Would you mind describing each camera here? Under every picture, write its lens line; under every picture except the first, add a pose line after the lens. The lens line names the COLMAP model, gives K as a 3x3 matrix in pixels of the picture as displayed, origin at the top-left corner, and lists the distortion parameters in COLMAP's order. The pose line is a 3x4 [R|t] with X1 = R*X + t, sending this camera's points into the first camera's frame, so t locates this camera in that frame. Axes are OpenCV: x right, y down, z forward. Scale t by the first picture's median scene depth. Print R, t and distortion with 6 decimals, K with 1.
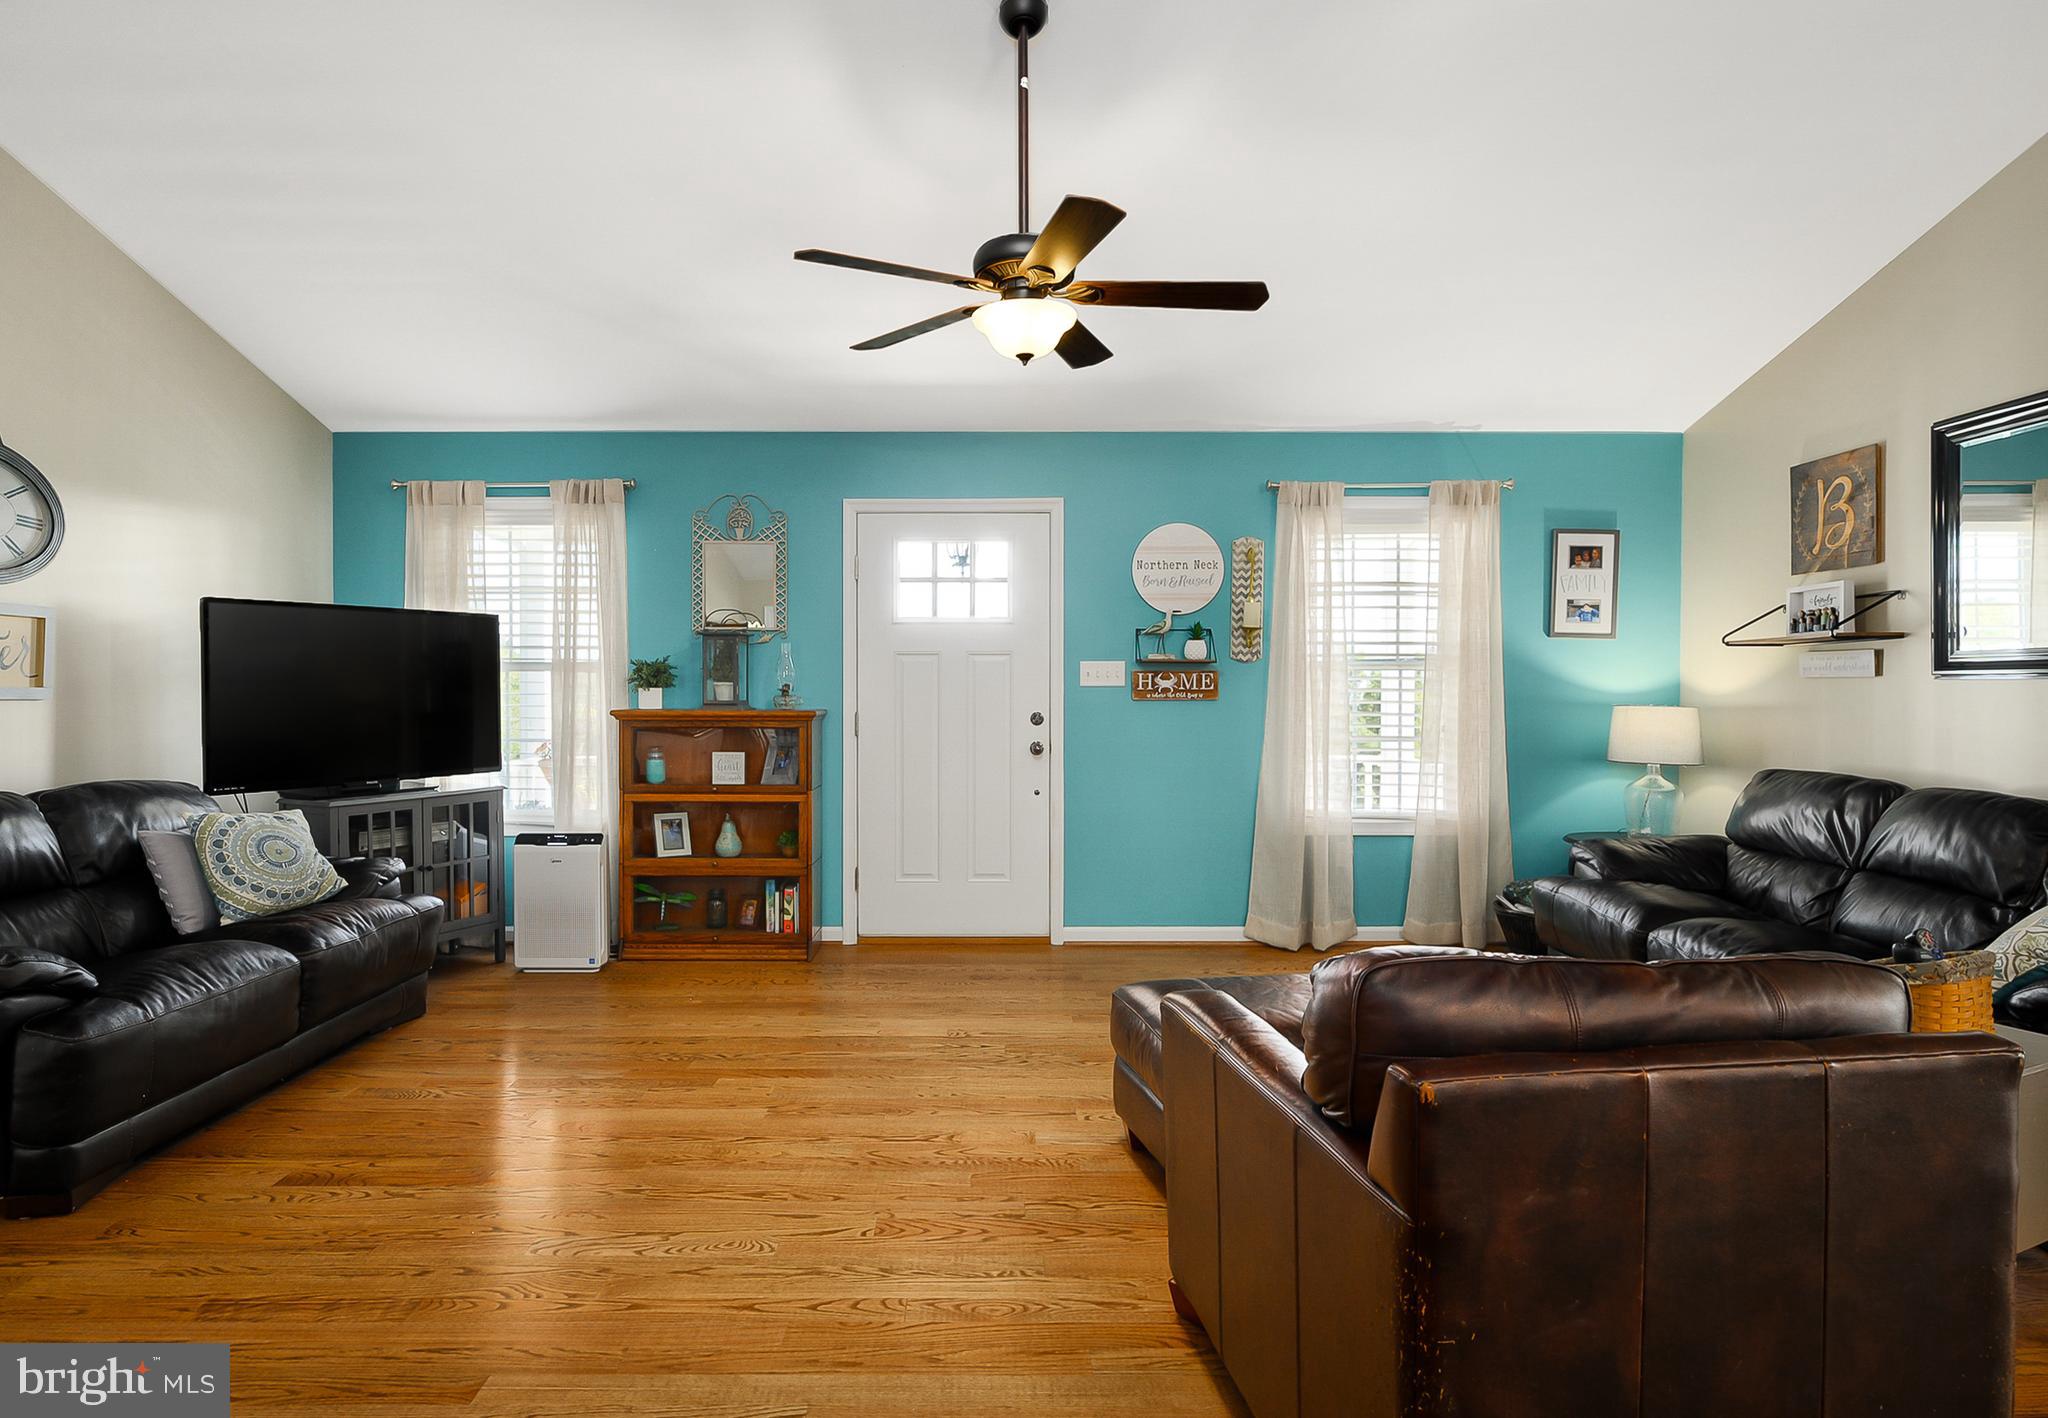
lens RADIAL K [[1085.9, 0, 1001.0], [0, 1085.9, 687.3], [0, 0, 1]] dist [-0.005839, -0.001287]
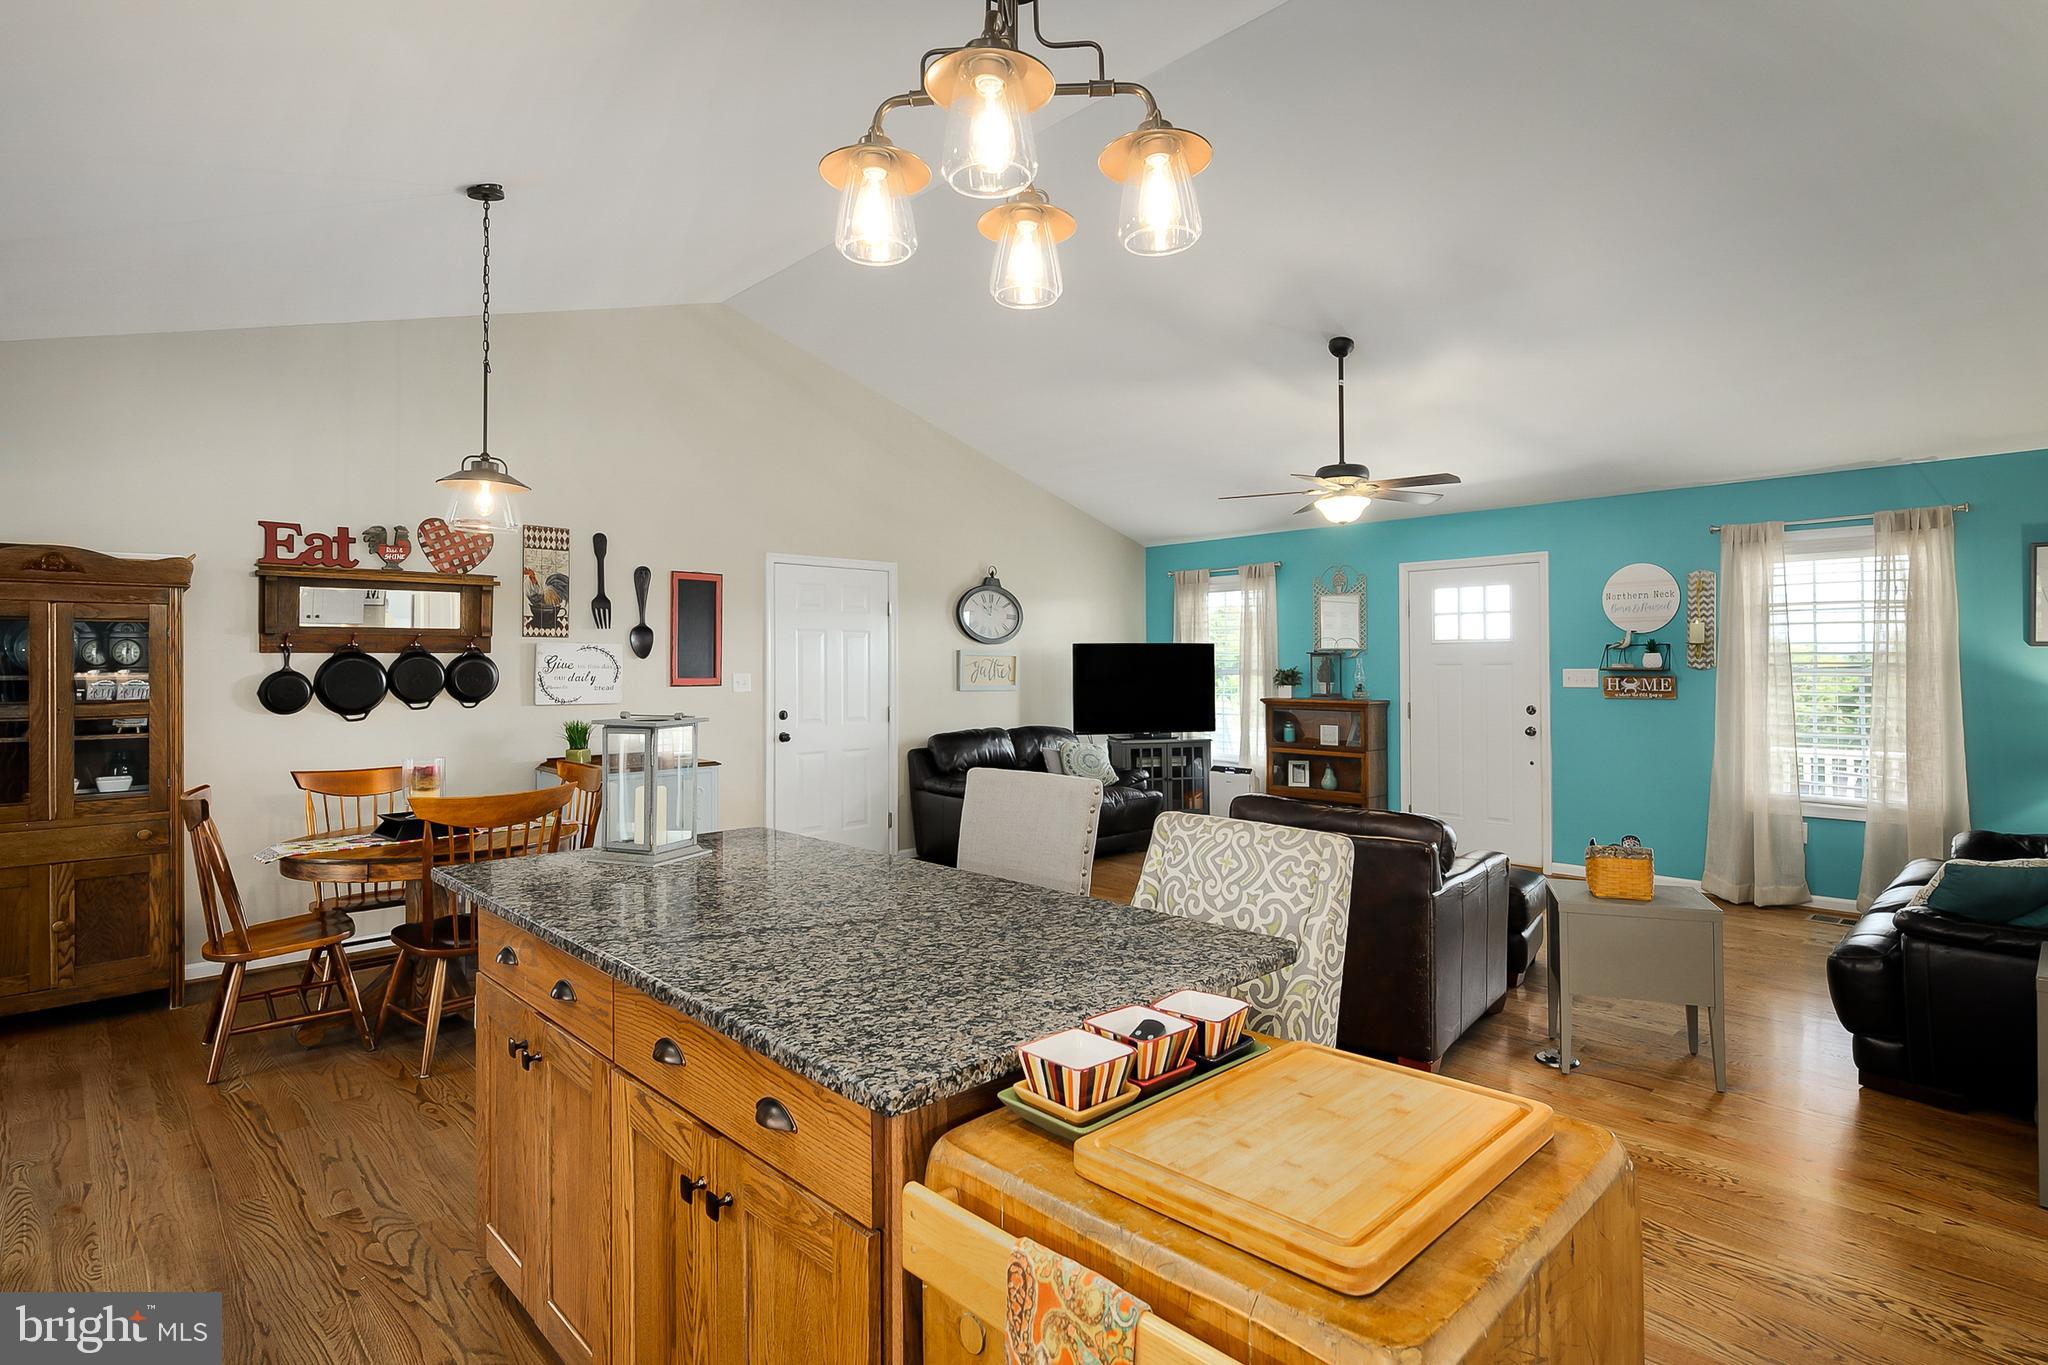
lens RADIAL K [[1035.7, 0, 1025.7], [0, 1035.7, 641.9], [0, 0, 1]] dist [-0.000041, -0.000082]
pose [[0.684806, -0.020302, -0.728442, 0.573019], [0.003339, 0.999689, -0.024723, -0.028570], [0.728717, 0.014498, 0.684661, -0.397691]]
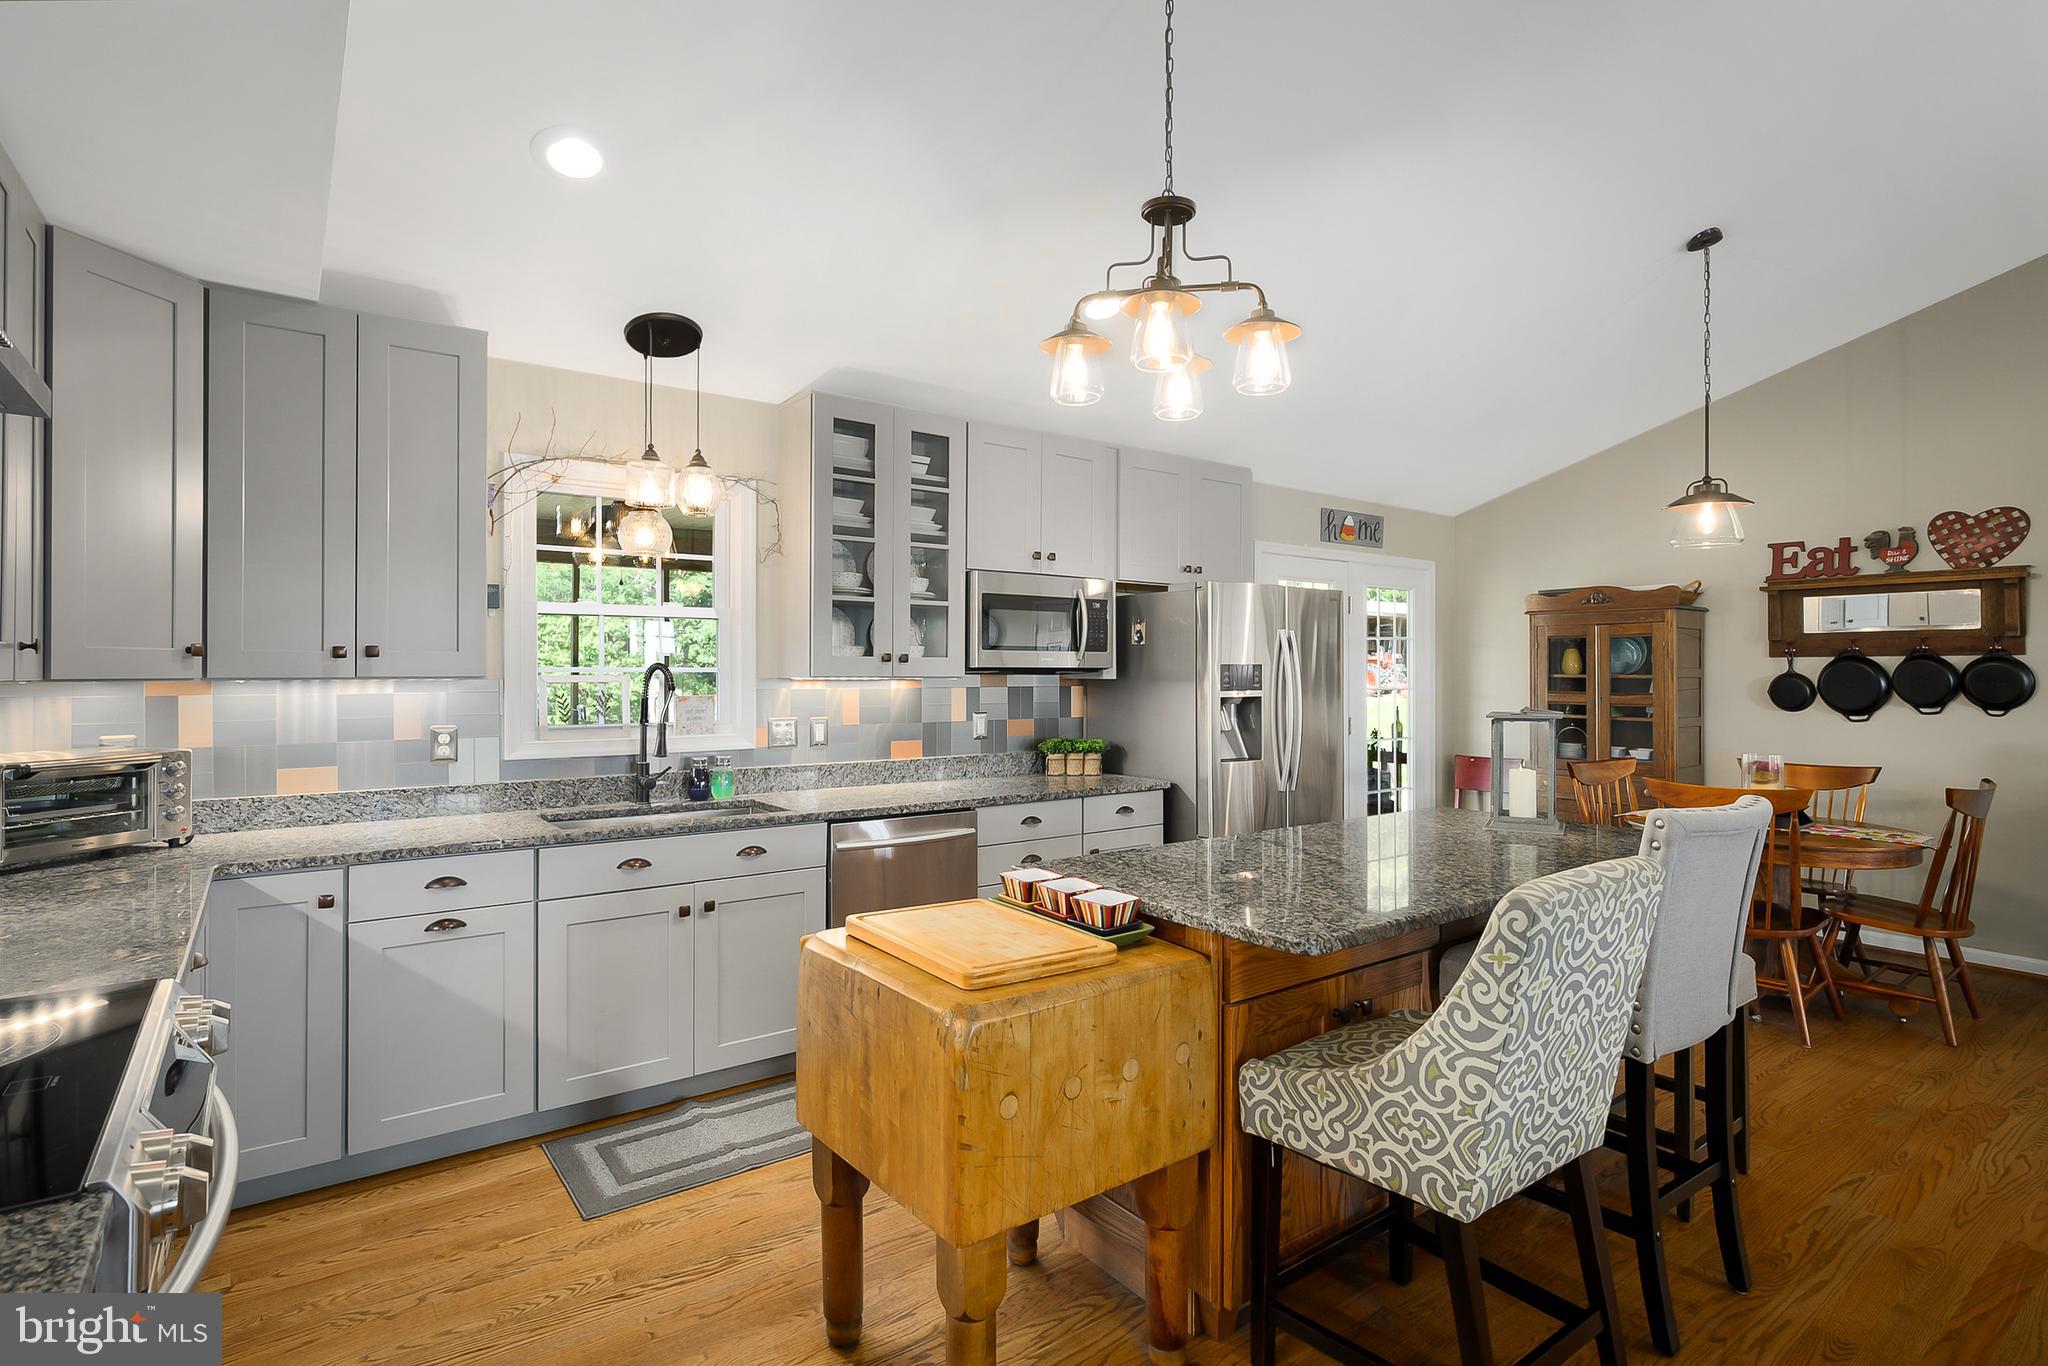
lens RADIAL K [[1012.7, 0, 1021.4], [0, 1012.7, 668.6], [0, 0, 1]] dist [0.000159, -0.000049]
pose [[-0.810965, -0.005066, -0.585073, 0.681870], [-0.005121, 0.999986, -0.001560, -0.026713], [0.585072, 0.001731, -0.810979, 0.164985]]
